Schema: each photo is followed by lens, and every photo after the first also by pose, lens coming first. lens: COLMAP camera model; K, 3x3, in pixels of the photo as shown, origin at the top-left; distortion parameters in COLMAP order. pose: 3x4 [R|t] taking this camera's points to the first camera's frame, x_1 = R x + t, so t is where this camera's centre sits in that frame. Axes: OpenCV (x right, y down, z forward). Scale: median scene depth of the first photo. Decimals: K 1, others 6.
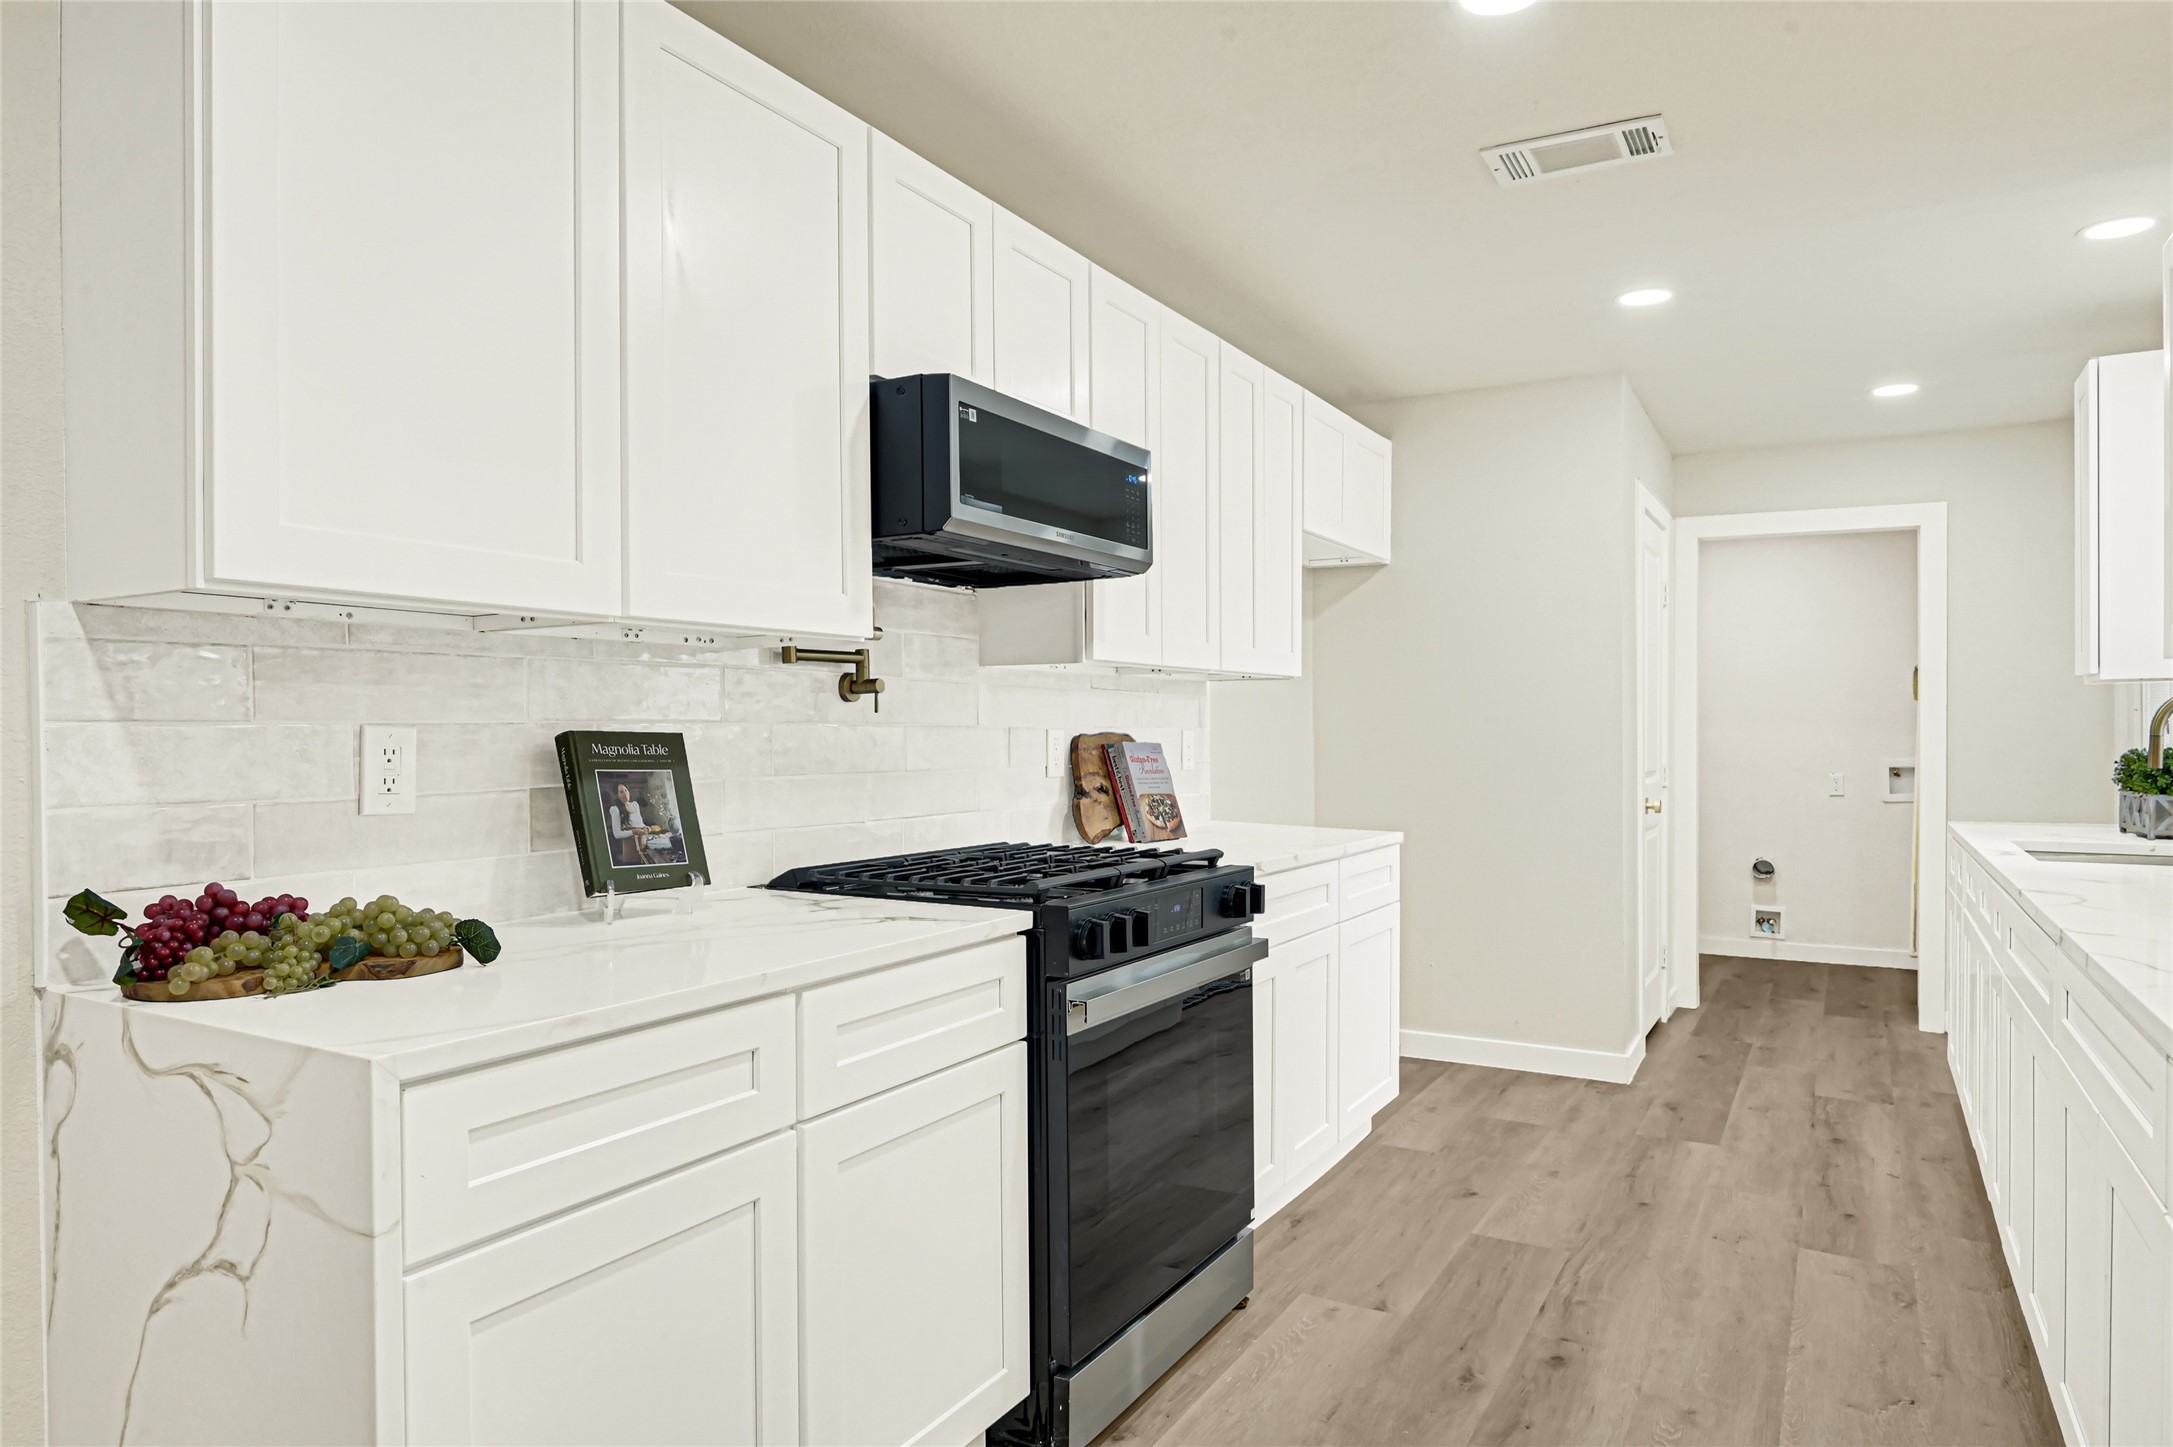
lens RADIAL K [[1318.0, 0, 1116.7], [0, 1318.0, 744.6], [0, 0, 1]] dist [0.002924, -0.003046]
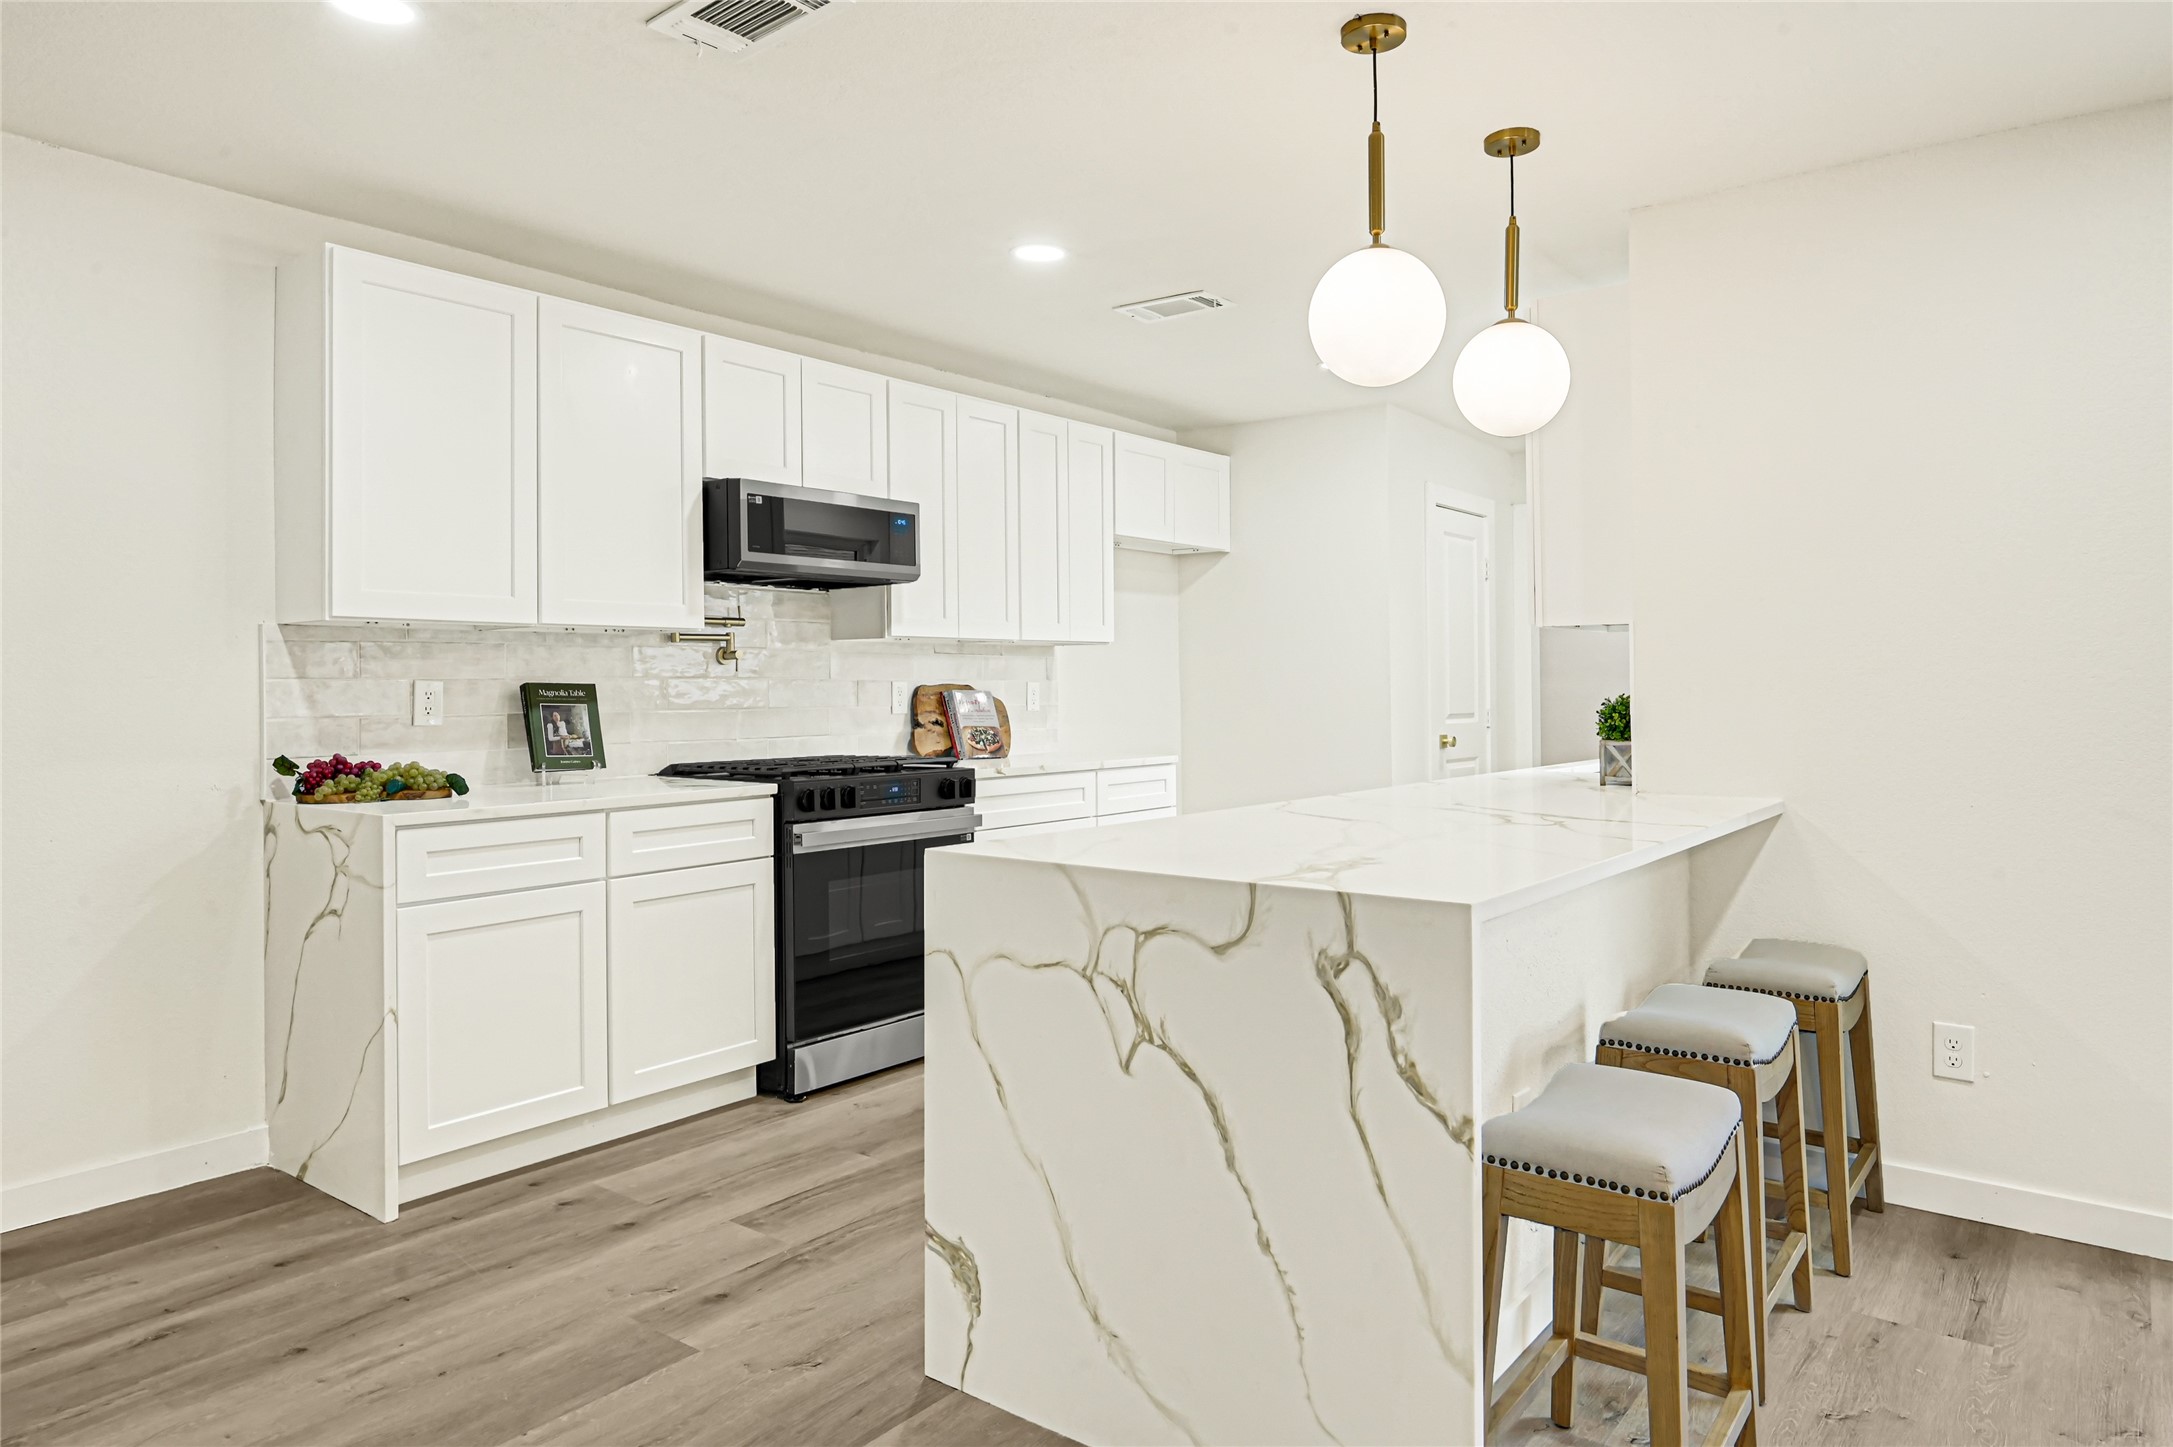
lens RADIAL K [[1318.0, 0, 1099.9], [0, 1318.0, 682.5], [0, 0, 1]] dist [0.002924, -0.003046]
pose [[0.991178, -0.004645, -0.132457, 0.475836], [0.002960, 0.999912, -0.012913, 0.011783], [0.132505, 0.012408, 0.991105, -0.552258]]
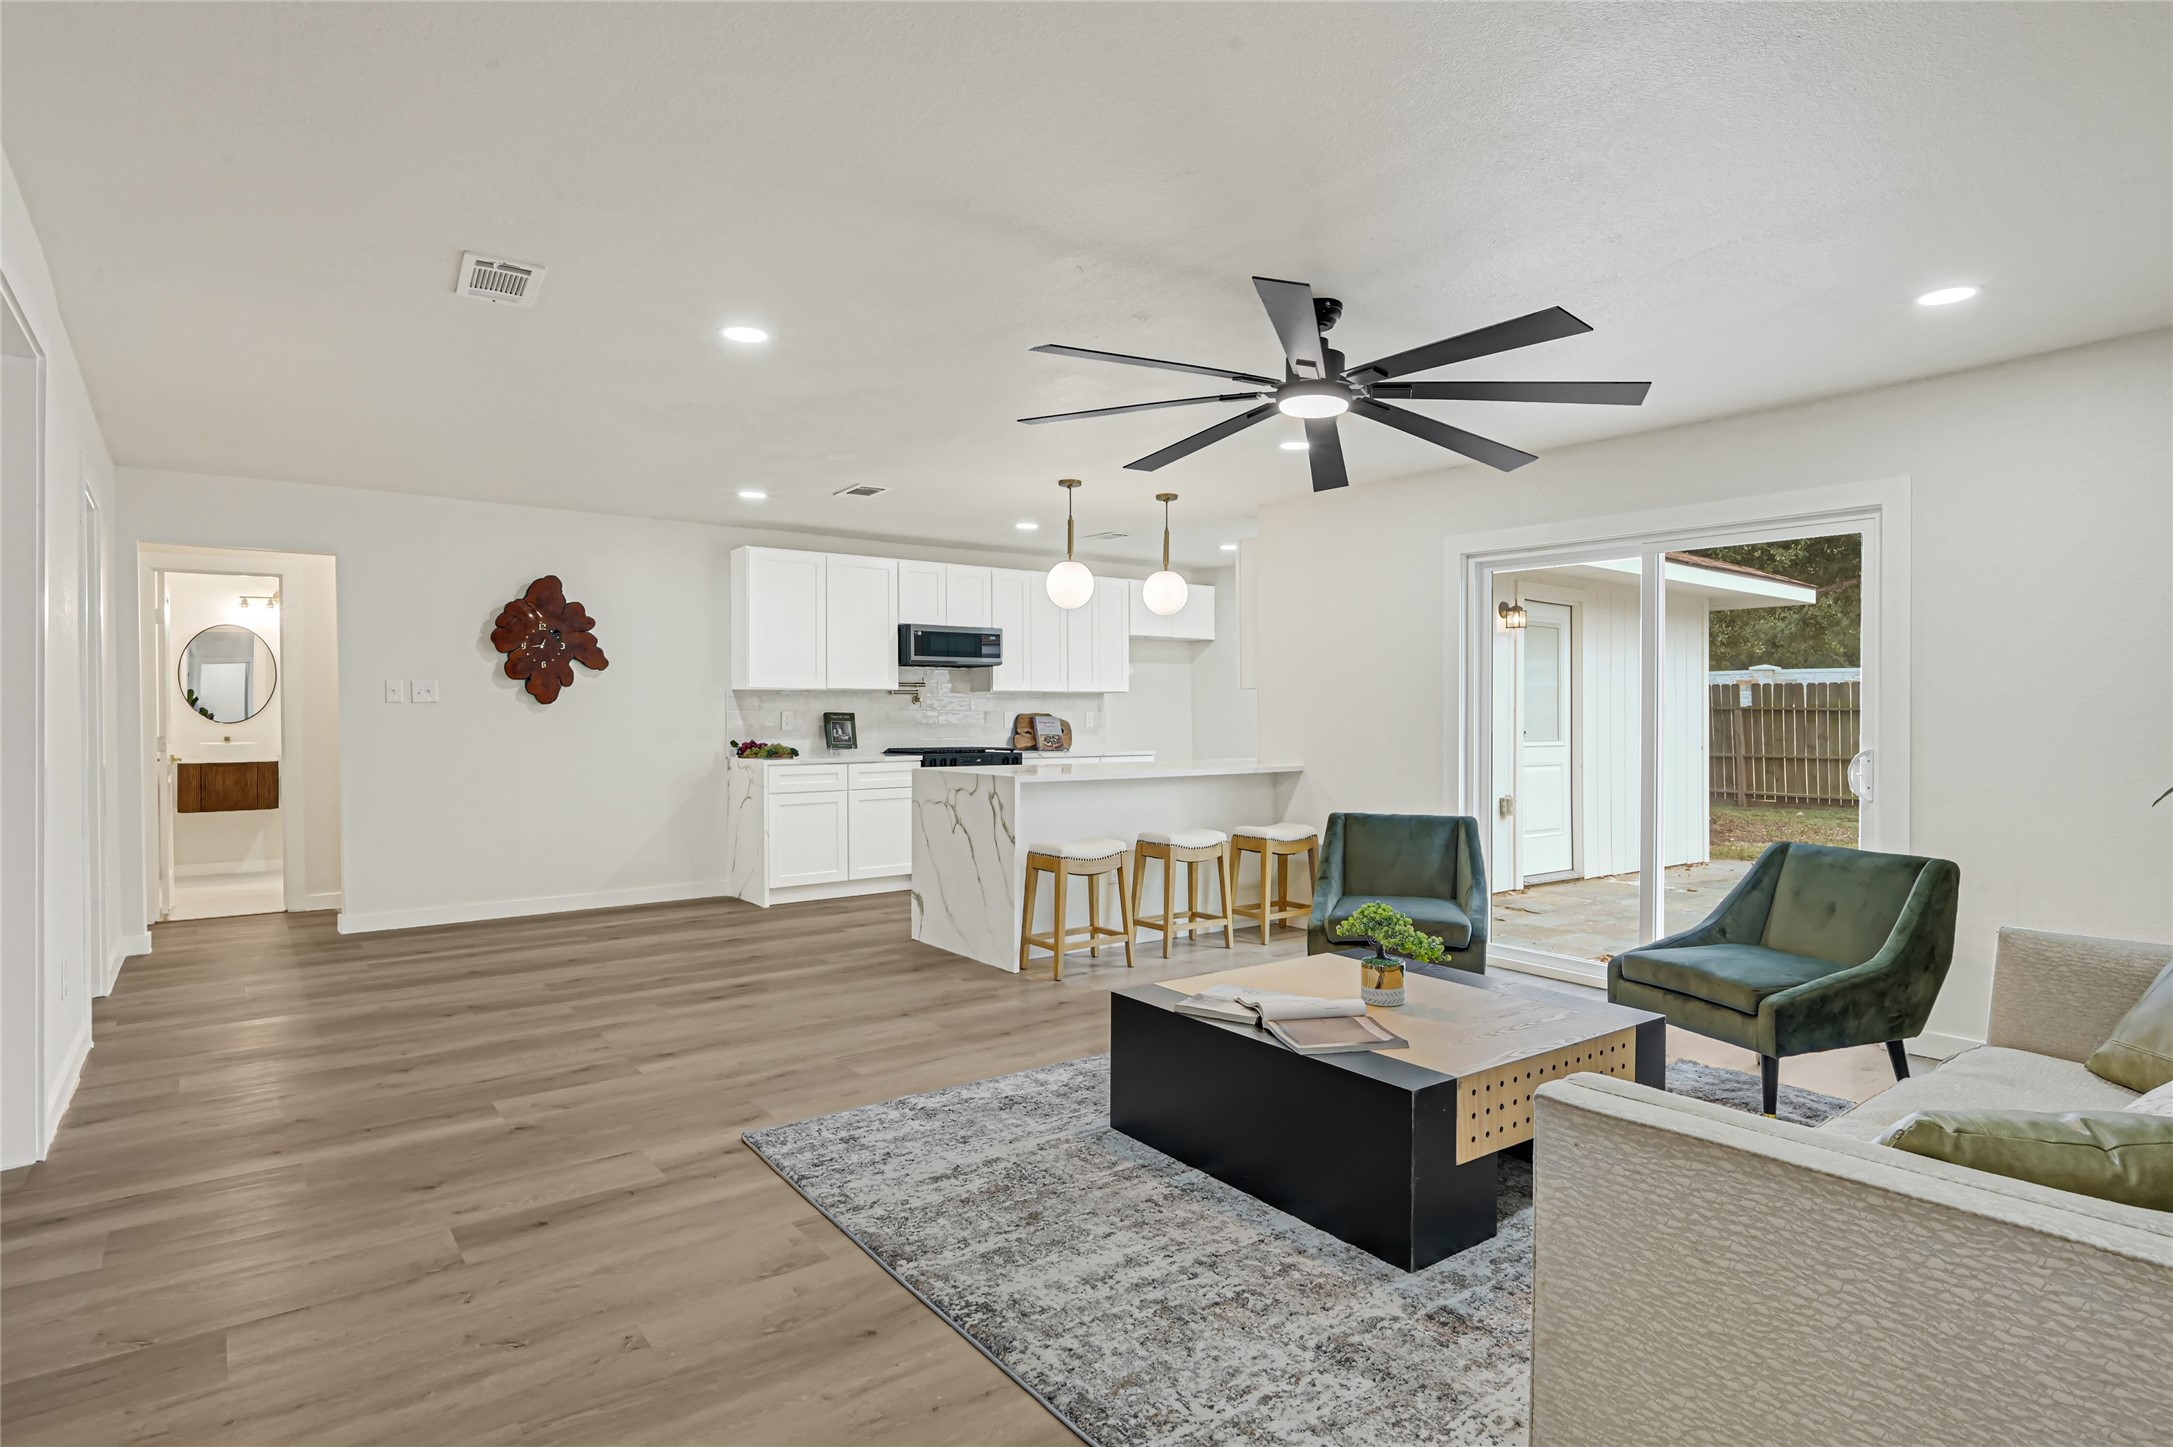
lens RADIAL K [[1154.4, 0, 1110.8], [0, 1154.4, 724.4], [0, 0, 1]] dist [0.002984, -0.000779]
pose [[0.921547, 0.002278, -0.388261, 1.500474], [-0.002922, 0.999995, -0.001069, 0.023433], [0.388257, 0.002120, 0.921549, -1.674834]]
